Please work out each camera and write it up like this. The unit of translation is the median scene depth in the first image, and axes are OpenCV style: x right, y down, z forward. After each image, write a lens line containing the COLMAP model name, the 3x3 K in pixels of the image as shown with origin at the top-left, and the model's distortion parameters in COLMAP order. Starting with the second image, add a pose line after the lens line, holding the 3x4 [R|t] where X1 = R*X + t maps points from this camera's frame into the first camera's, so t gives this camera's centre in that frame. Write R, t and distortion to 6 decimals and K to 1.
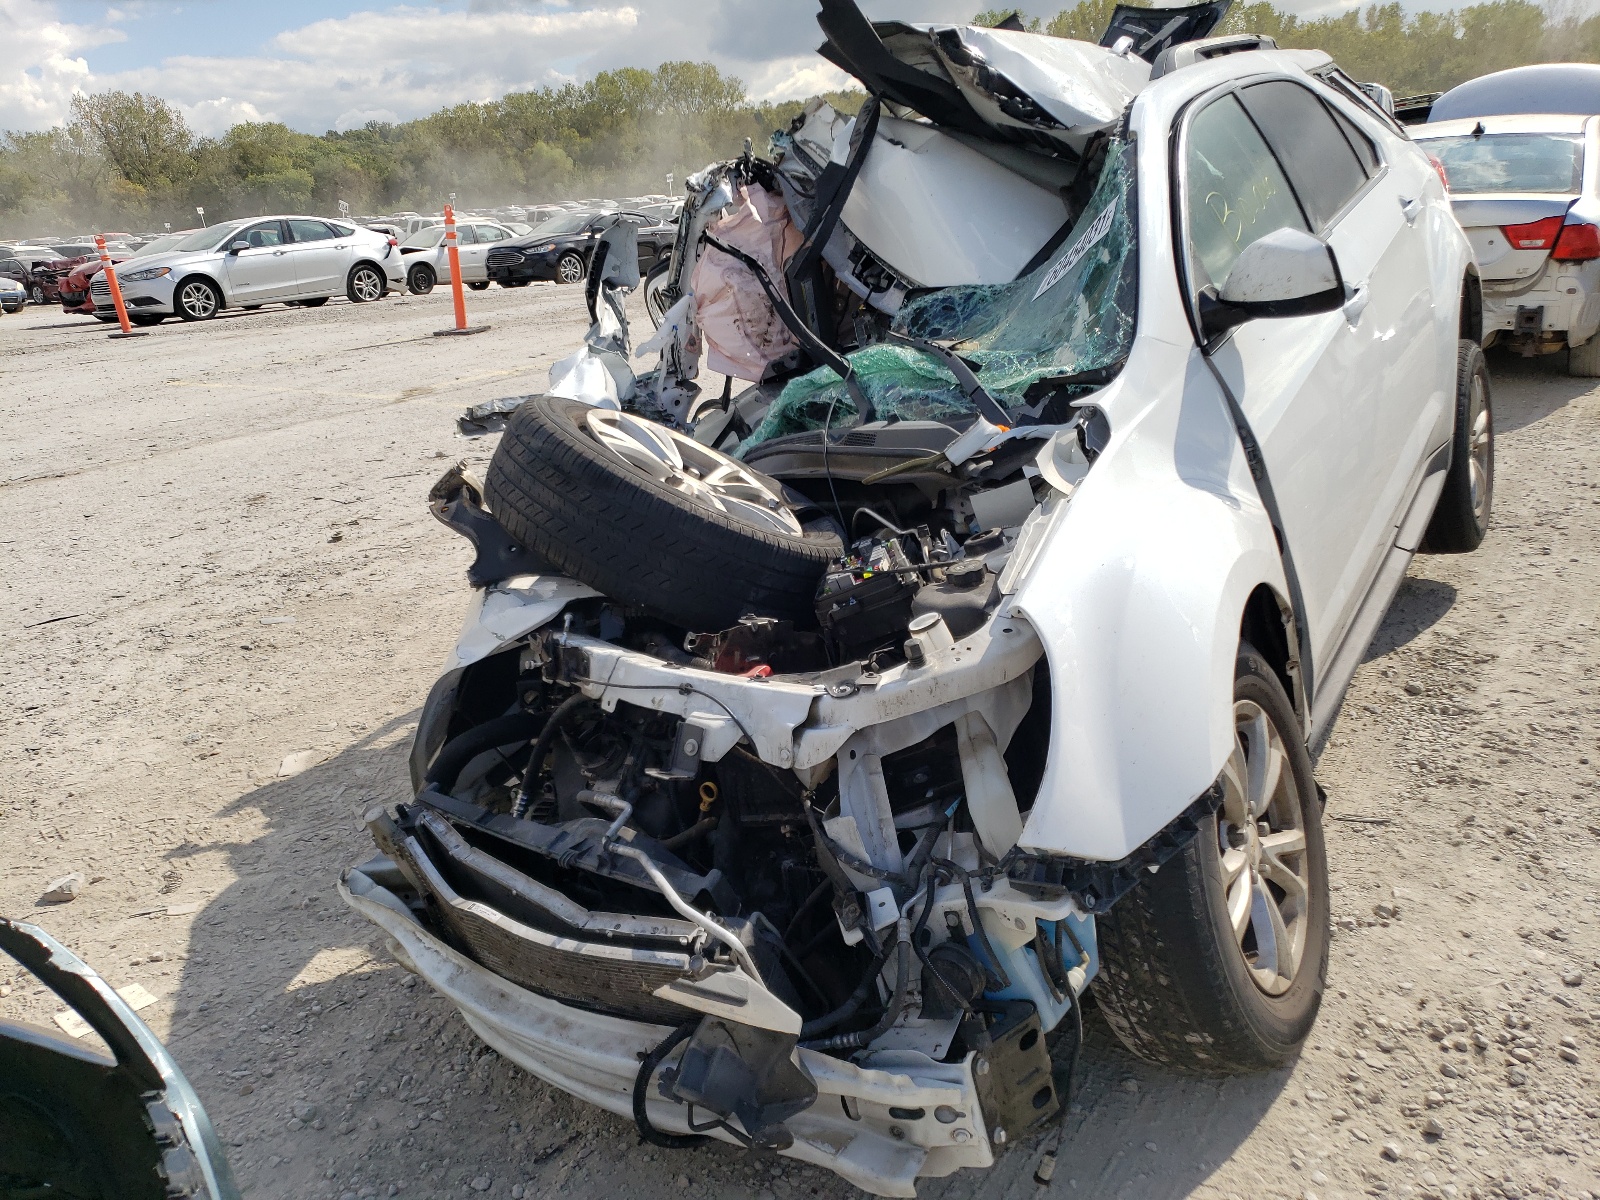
lens RADIAL K [[1209.3, 0, 800.6], [0, 1209.3, 617.0], [0, 0, 1]] dist [0.004475, 0.015748]
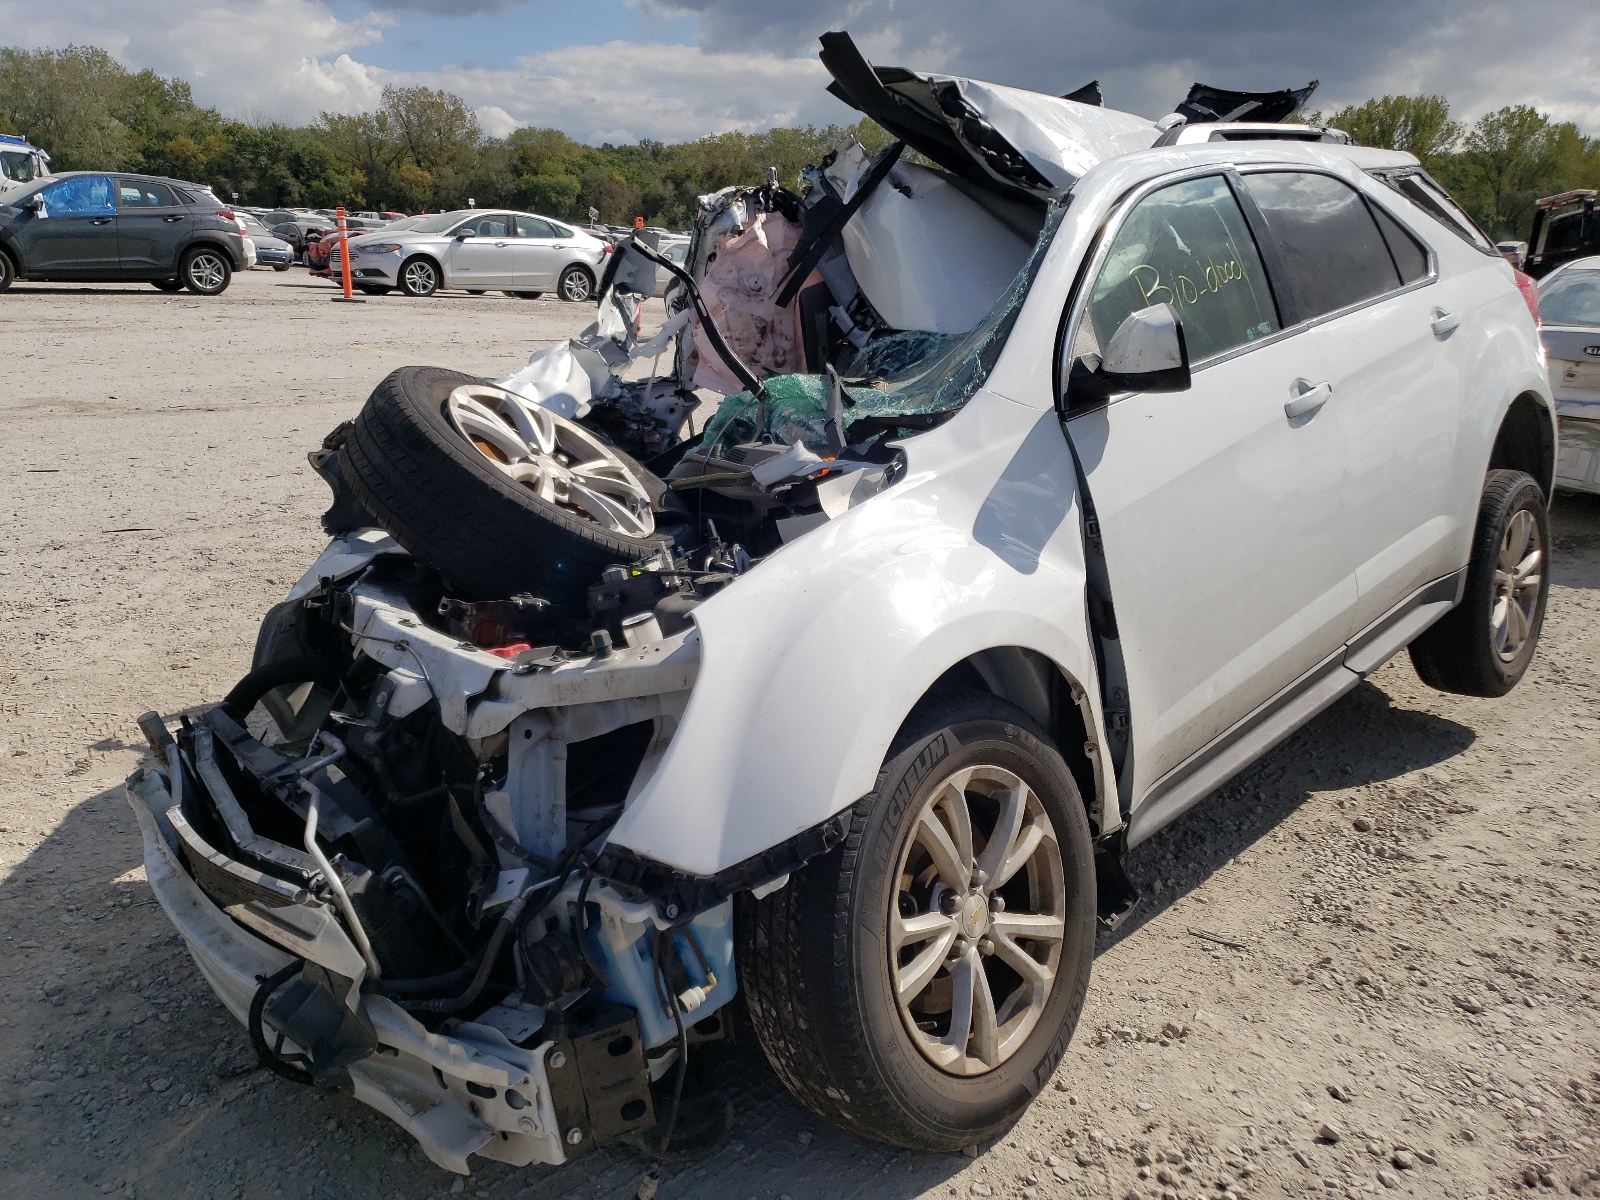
lens RADIAL K [[1215.0, 0, 800.0], [0, 1215.0, 600.0], [0, 0, 1]] dist [0.016801, 0.004415]
pose [[0.975216, 0.168207, -0.143739, 0.220598], [-0.175295, 0.983780, -0.038066, 0.001114], [0.135005, 0.062319, 0.988883, 0.005370]]
